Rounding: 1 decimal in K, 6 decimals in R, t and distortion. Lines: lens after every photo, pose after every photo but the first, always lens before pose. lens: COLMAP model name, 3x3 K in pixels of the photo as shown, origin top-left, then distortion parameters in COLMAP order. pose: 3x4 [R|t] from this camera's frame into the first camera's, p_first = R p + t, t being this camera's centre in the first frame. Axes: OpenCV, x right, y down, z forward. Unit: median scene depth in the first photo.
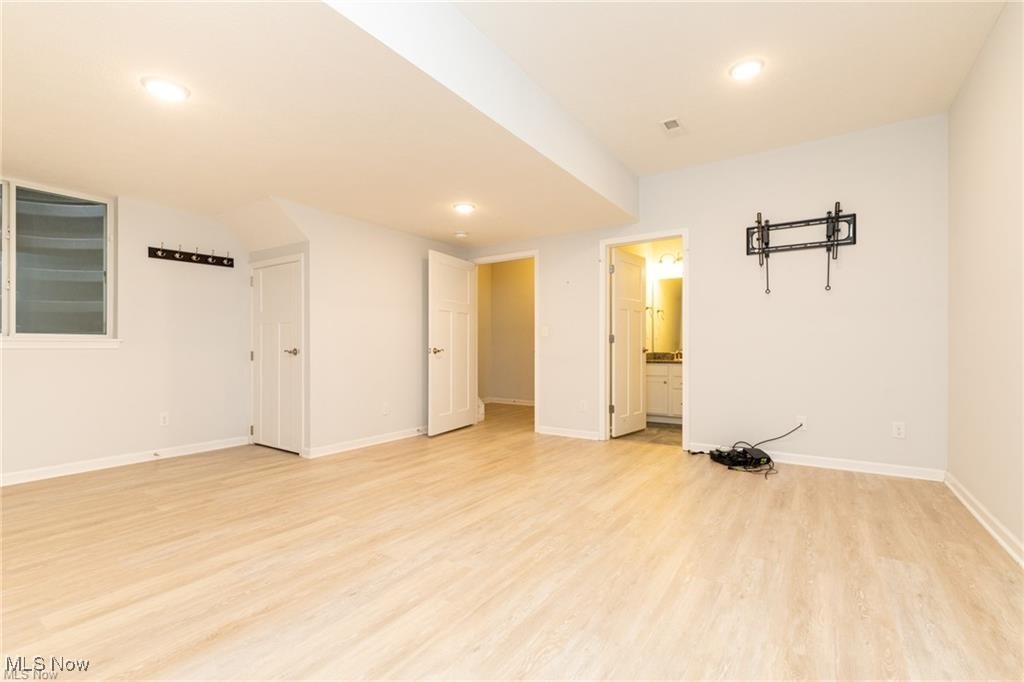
lens RADIAL K [[447.6, 0, 512.0], [0, 447.6, 341.0], [0, 0, 1]] dist [-0.001590, -0.000192]
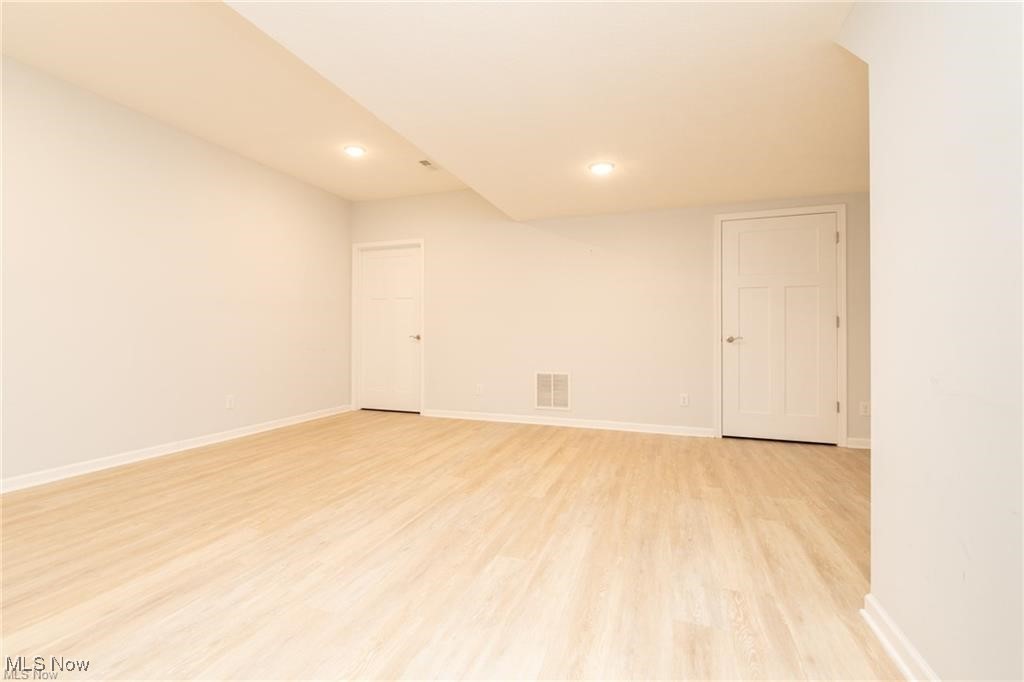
lens RADIAL K [[447.6, 0, 512.0], [0, 447.6, 341.0], [0, 0, 1]] dist [-0.001590, -0.000192]
pose [[-0.969976, -0.004829, -0.243154, -0.081101], [-0.003143, 0.999968, -0.007319, 0.038264], [0.243182, -0.006335, -0.969960, 2.100662]]
